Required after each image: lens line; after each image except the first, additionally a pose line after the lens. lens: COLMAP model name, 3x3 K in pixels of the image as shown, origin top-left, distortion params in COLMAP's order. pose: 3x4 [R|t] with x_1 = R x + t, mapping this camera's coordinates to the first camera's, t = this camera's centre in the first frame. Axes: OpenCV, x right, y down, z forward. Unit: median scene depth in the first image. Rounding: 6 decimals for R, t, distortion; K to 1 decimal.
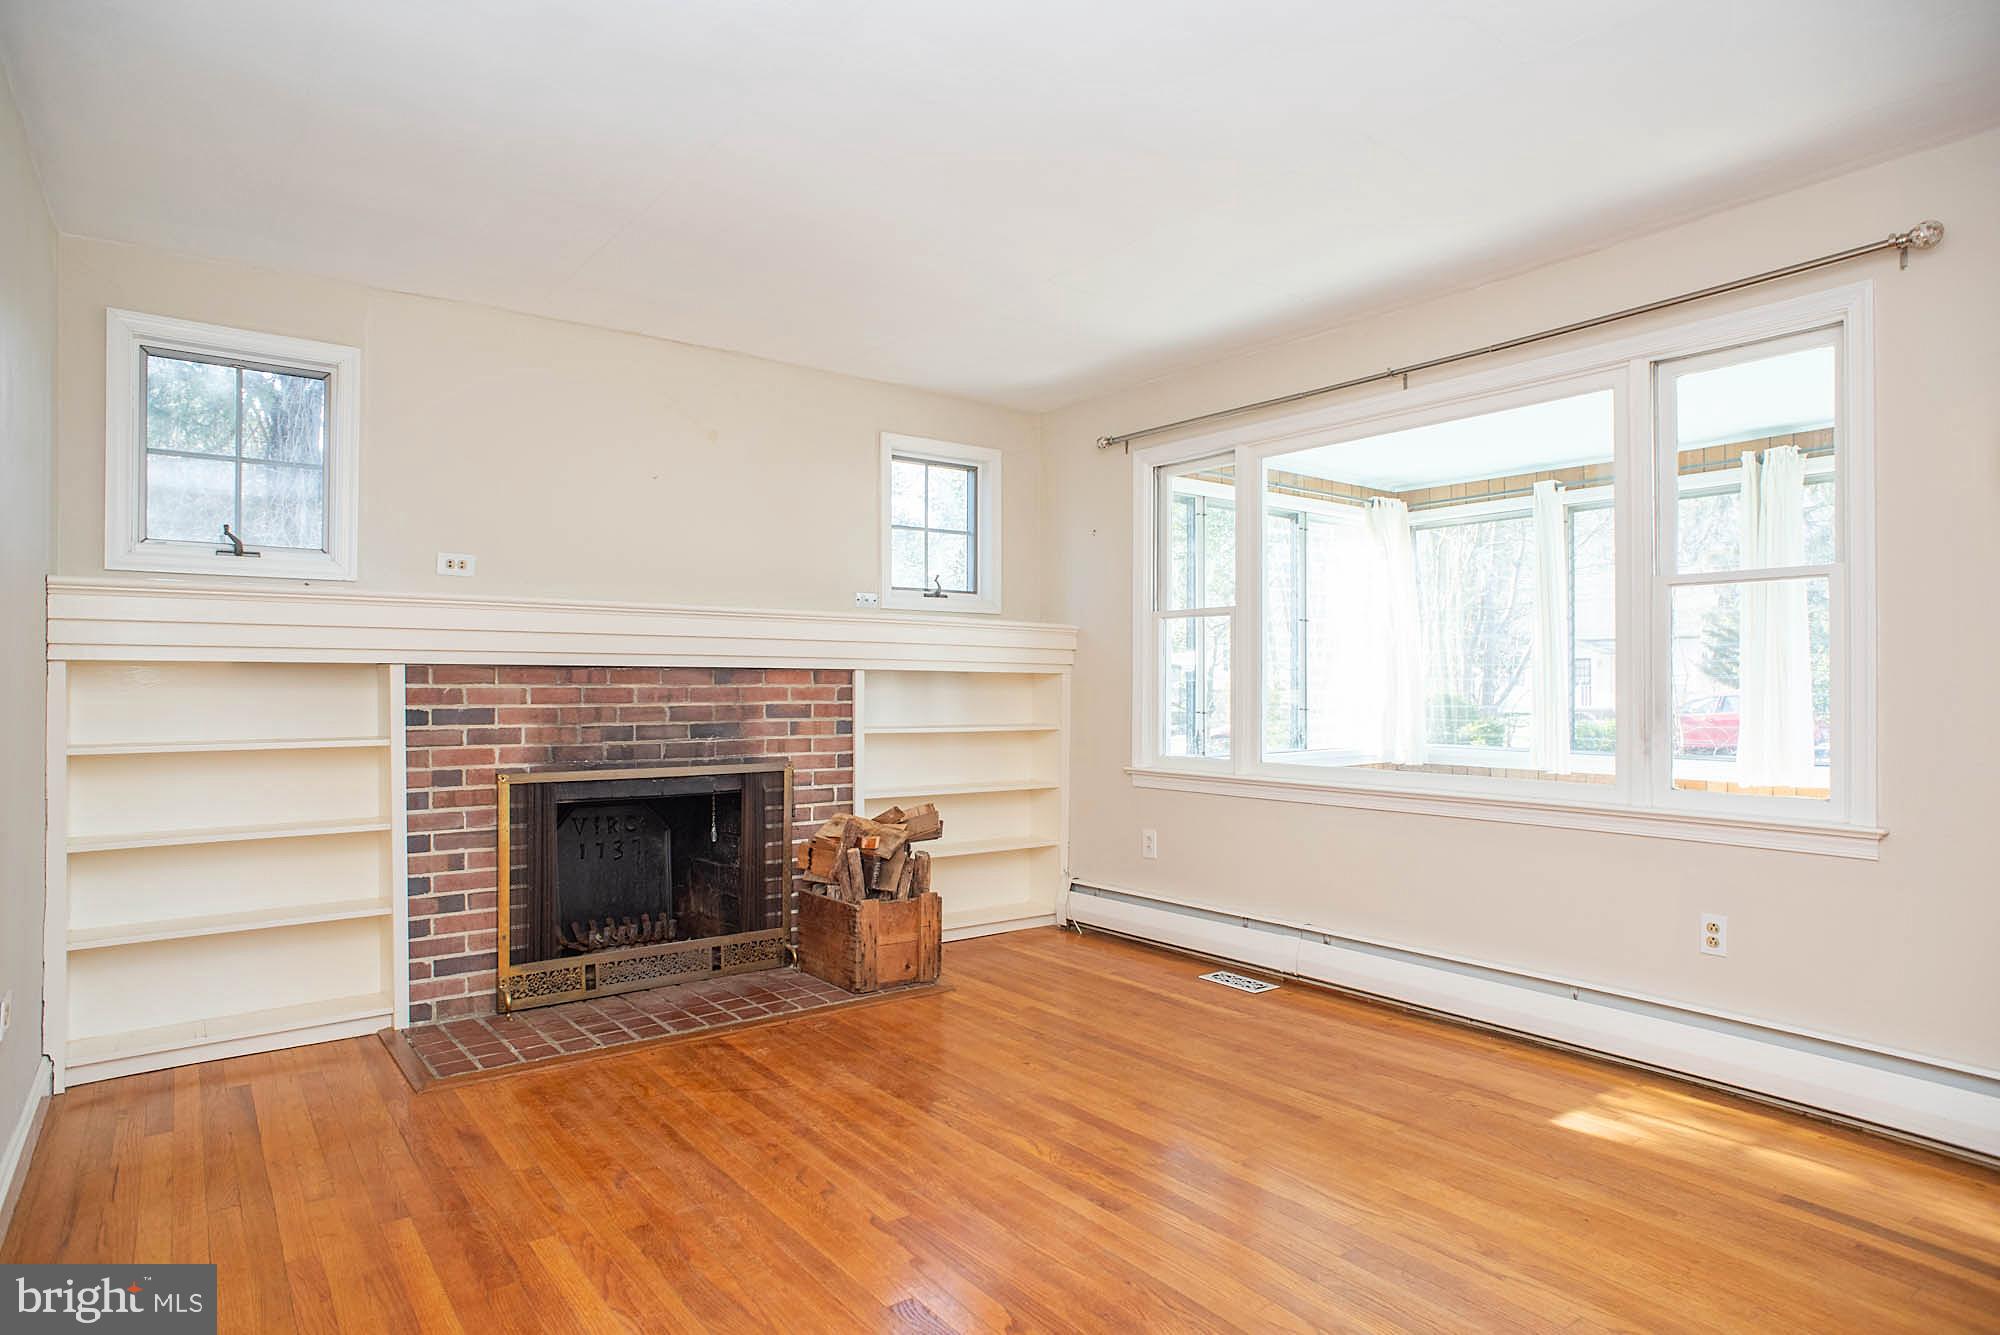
lens RADIAL K [[1122.2, 0, 1012.7], [0, 1122.2, 663.7], [0, 0, 1]] dist [-0.067694, 0.059578]
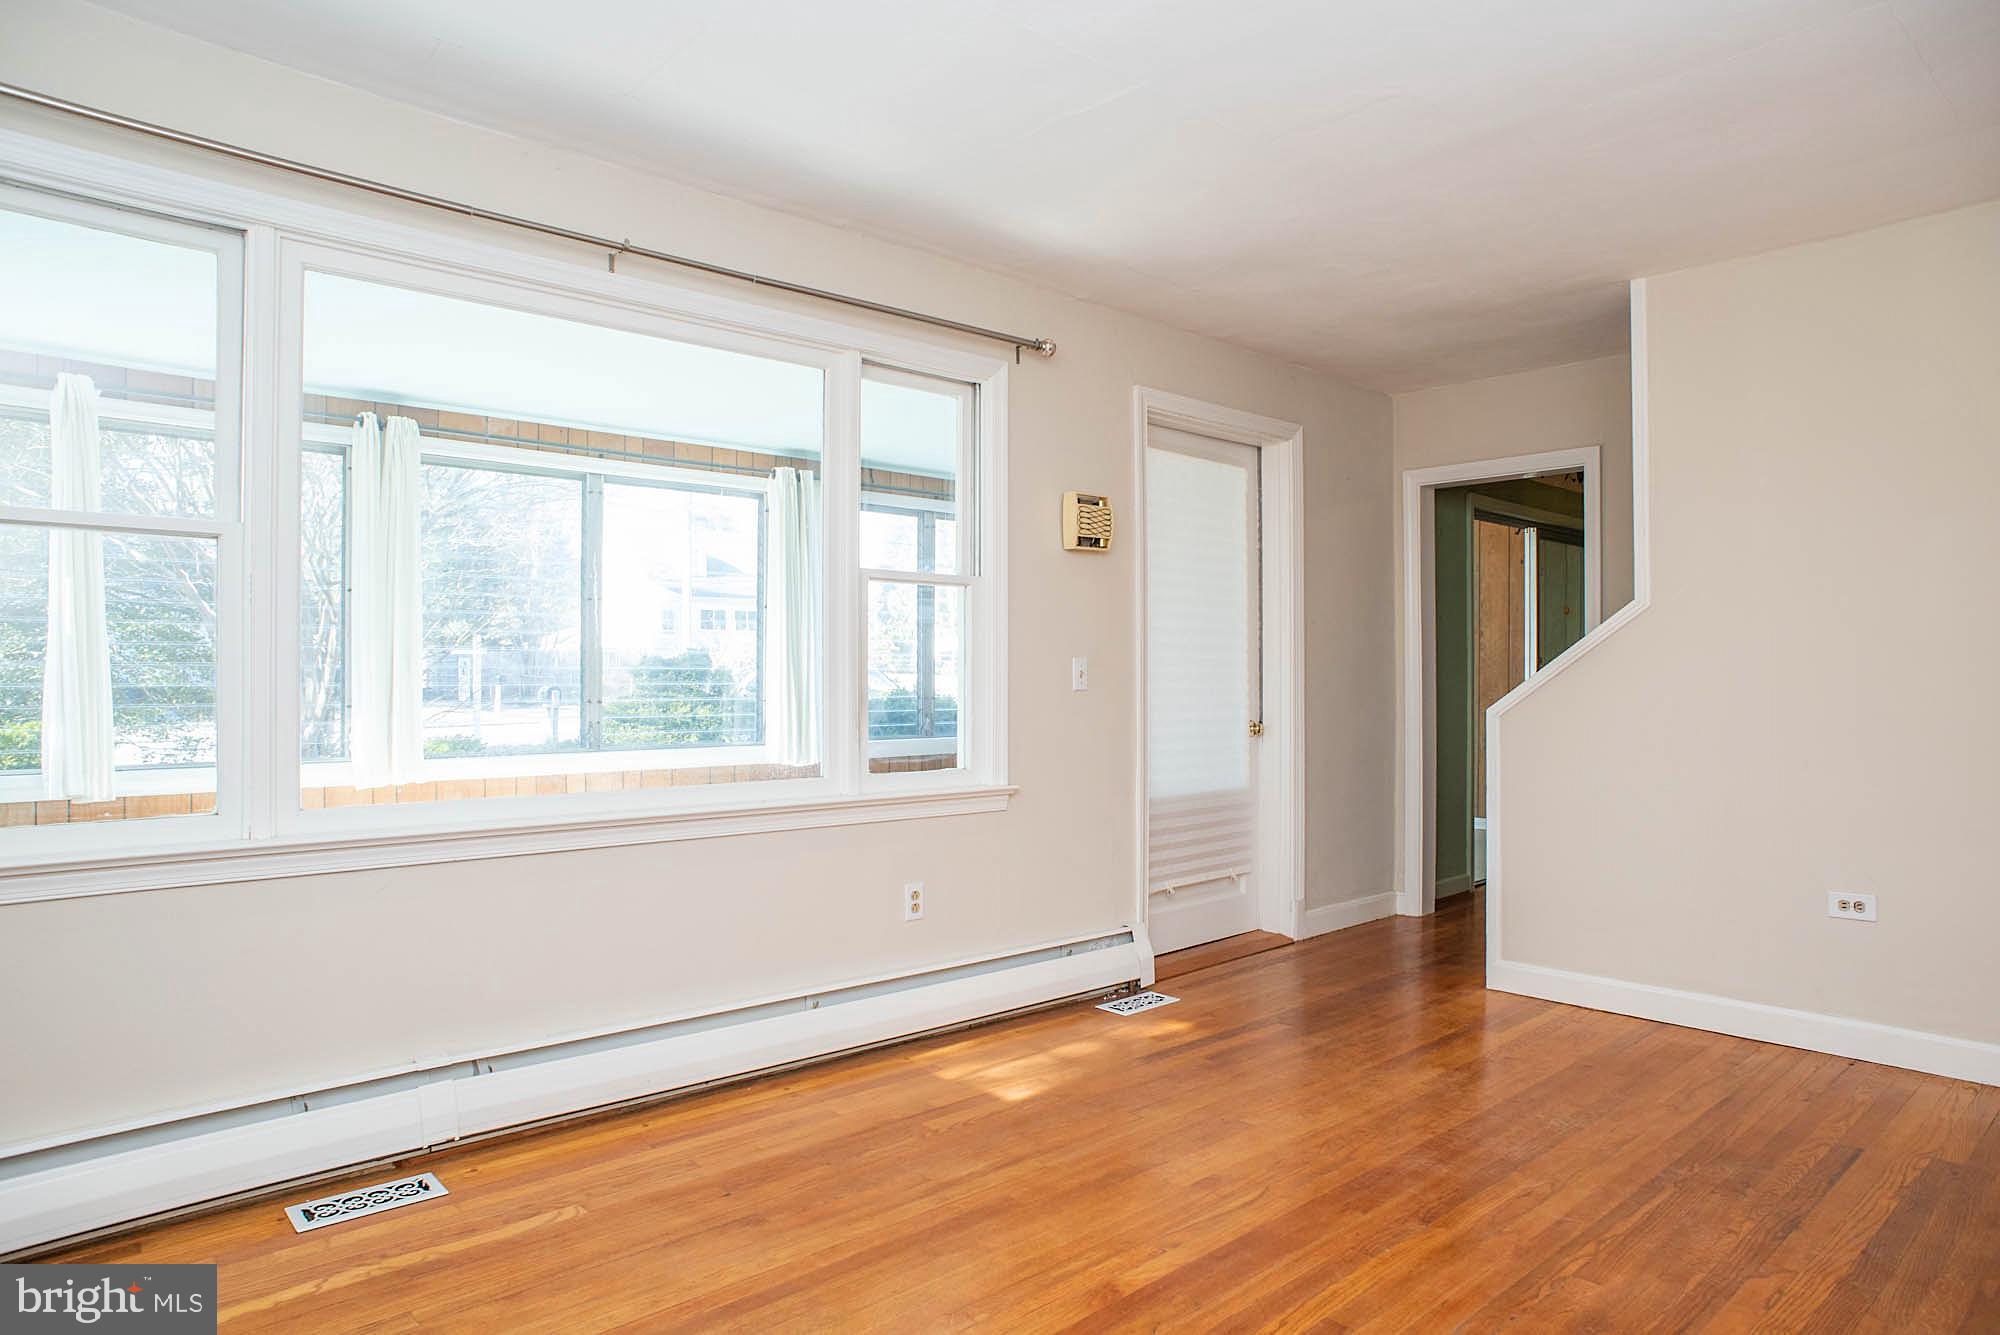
lens RADIAL K [[1196.1, 0, 1000.0], [0, 1196.1, 667.5], [0, 0, 1]] dist [-0.088230, 0.080082]
pose [[-0.068549, 0.009428, 0.997603, -0.518675], [-0.020011, 0.999741, -0.010823, 0.021880], [-0.997447, -0.020705, -0.068343, 0.928234]]
